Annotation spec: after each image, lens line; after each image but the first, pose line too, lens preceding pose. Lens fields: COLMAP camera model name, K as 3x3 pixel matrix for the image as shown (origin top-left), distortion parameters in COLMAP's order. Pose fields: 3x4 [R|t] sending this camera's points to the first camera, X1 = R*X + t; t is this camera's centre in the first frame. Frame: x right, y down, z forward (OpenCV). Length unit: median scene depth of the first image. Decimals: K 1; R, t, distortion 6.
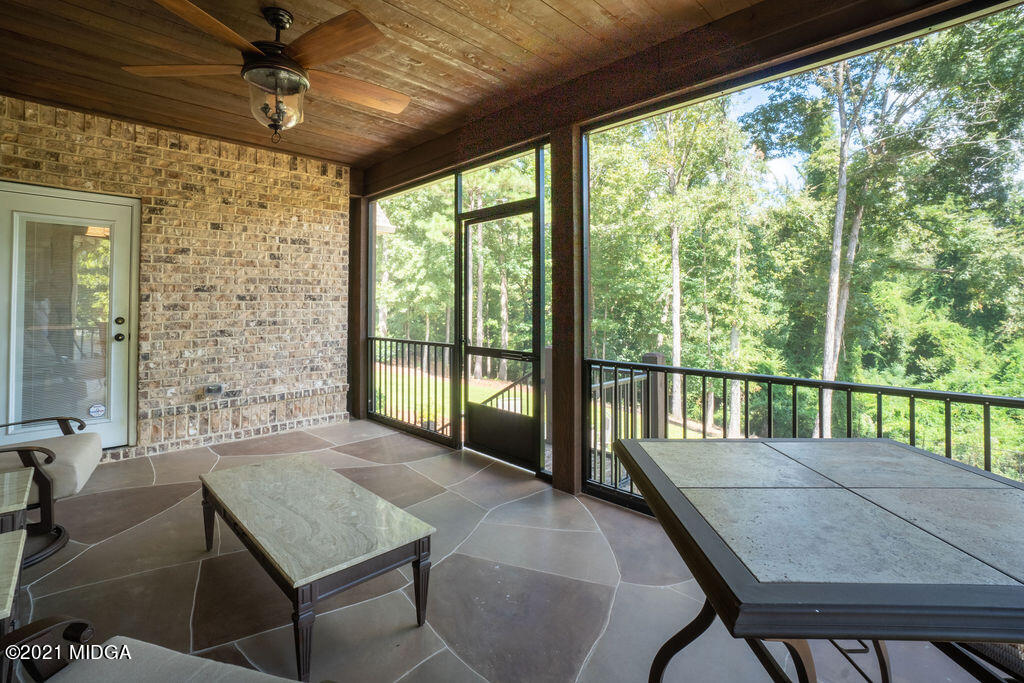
lens RADIAL K [[459.6, 0, 514.9], [0, 459.6, 306.5], [0, 0, 1]] dist [-0.035259, 0.010385]
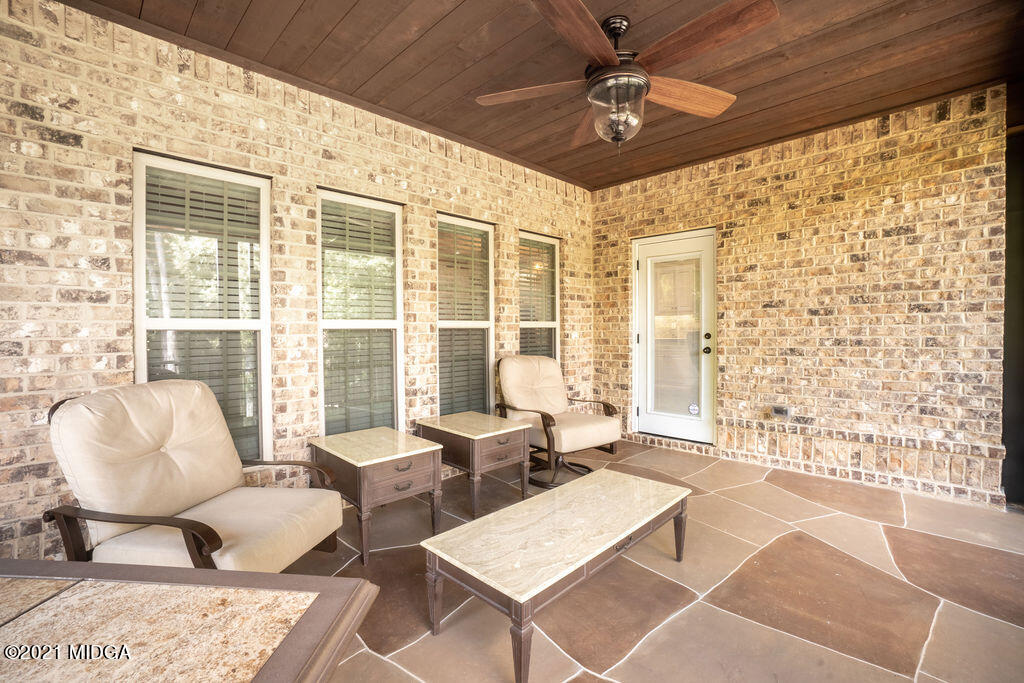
lens RADIAL K [[459.6, 0, 509.2], [0, 459.6, 341.4], [0, 0, 1]] dist [-0.035259, 0.010385]
pose [[0.012442, 0.028483, -0.999517, 0.257206], [0.011469, 0.999524, 0.028626, 0.005080], [0.999857, -0.011820, 0.012110, 0.409966]]
